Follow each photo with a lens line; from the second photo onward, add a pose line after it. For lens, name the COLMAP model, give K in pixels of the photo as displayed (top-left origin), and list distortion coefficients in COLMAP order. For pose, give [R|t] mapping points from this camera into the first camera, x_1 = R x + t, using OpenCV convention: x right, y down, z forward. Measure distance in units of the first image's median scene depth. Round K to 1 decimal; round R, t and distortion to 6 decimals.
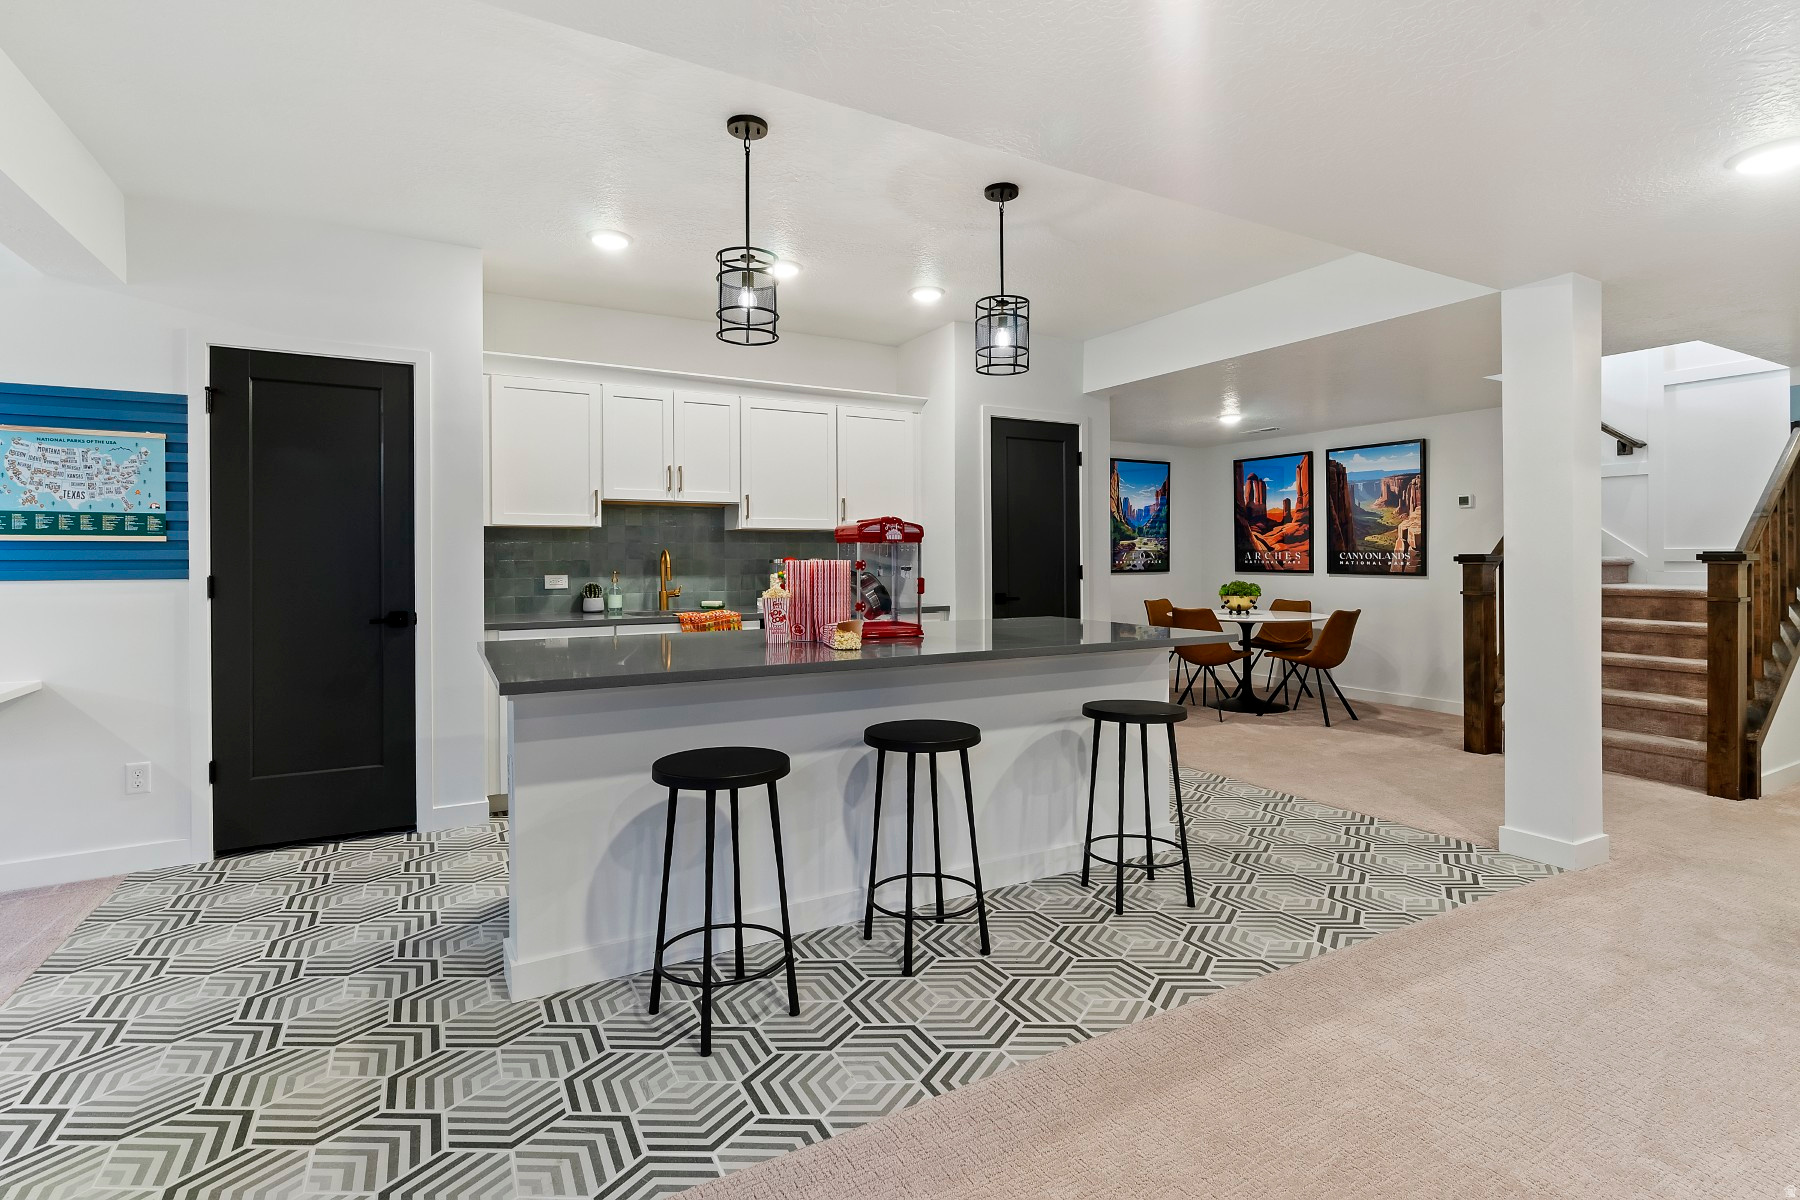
lens RADIAL K [[853.8, 0, 894.1], [0, 853.8, 566.2], [0, 0, 1]] dist [0.002599, 0.000411]
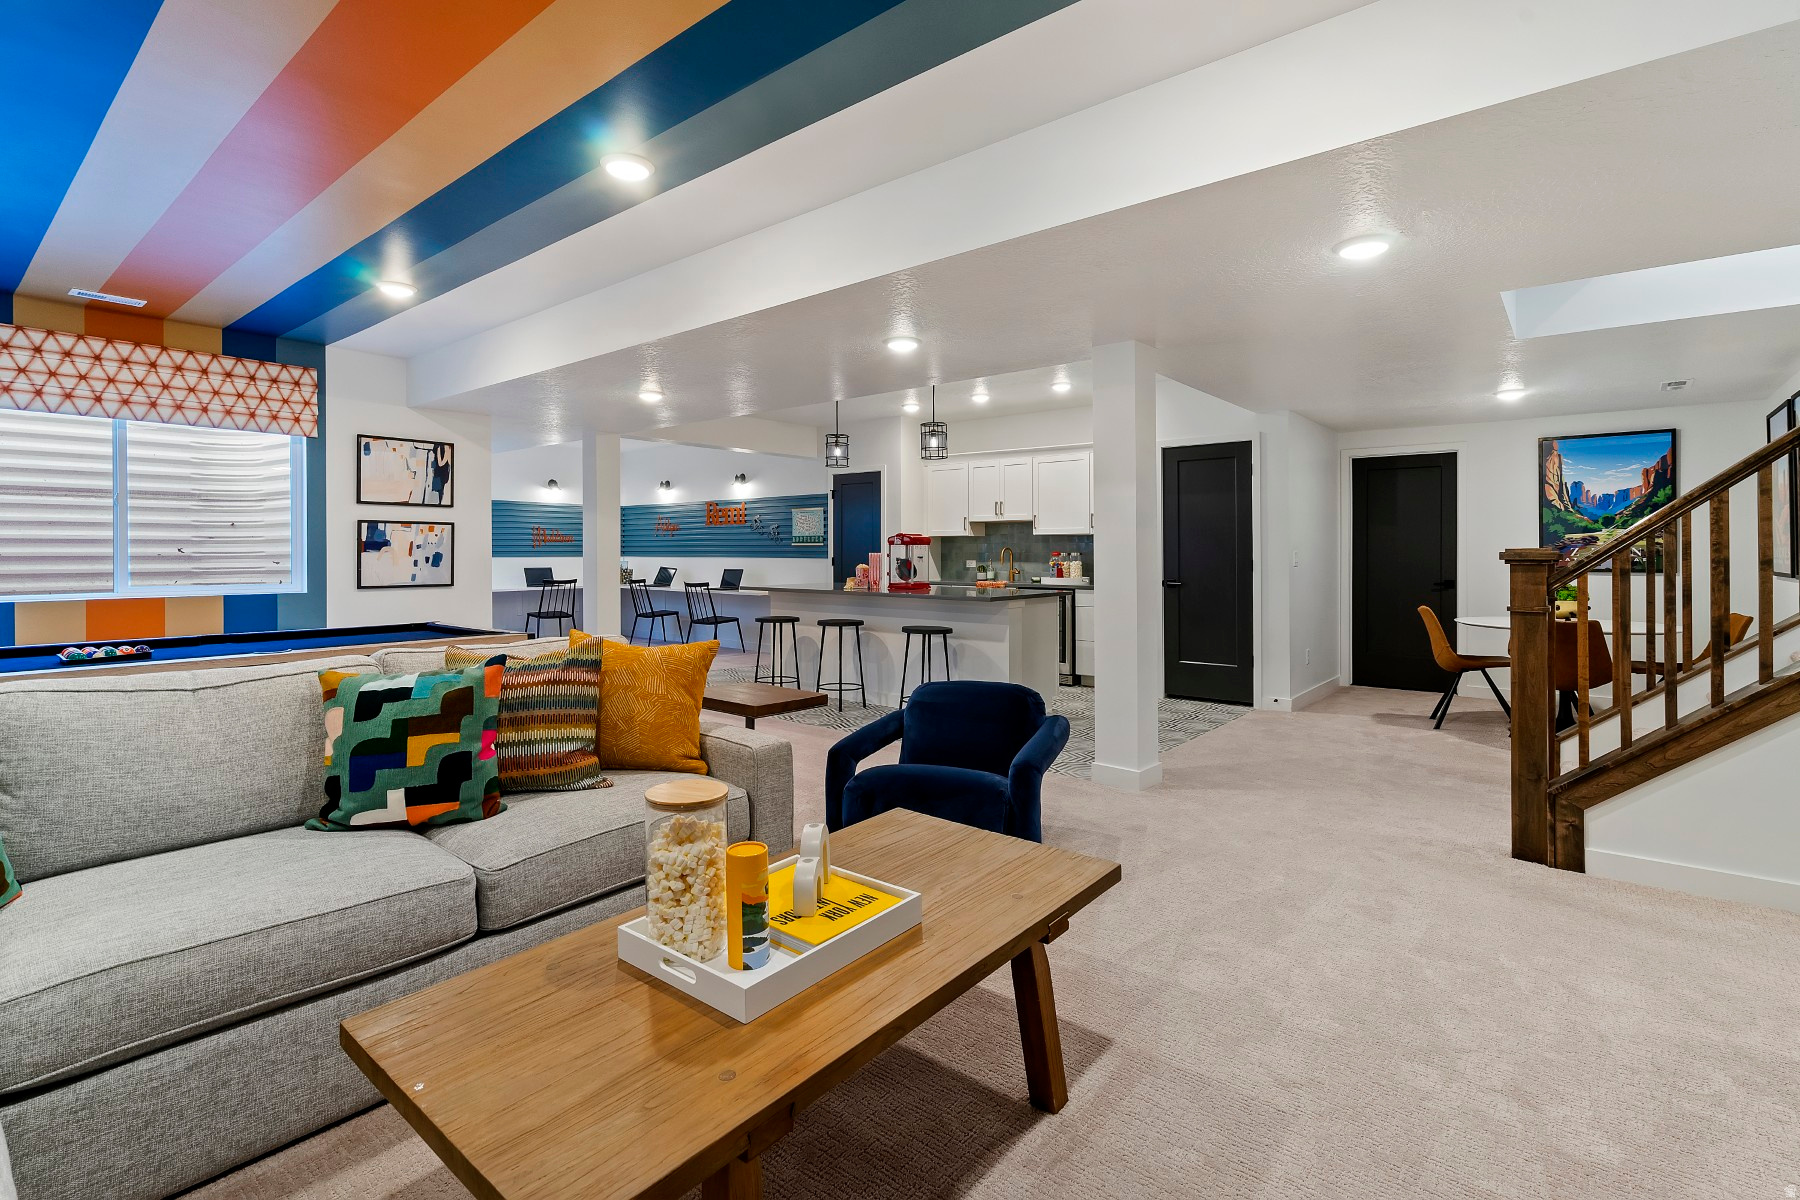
lens RADIAL K [[828.0, 0, 897.3], [0, 828.0, 544.9], [0, 0, 1]] dist [-0.004653, 0.000447]
pose [[0.375883, 0.002807, -0.926663, 1.306249], [-0.007442, 0.999972, 0.000011, -0.023299], [0.926637, 0.006892, 0.375893, 0.137893]]
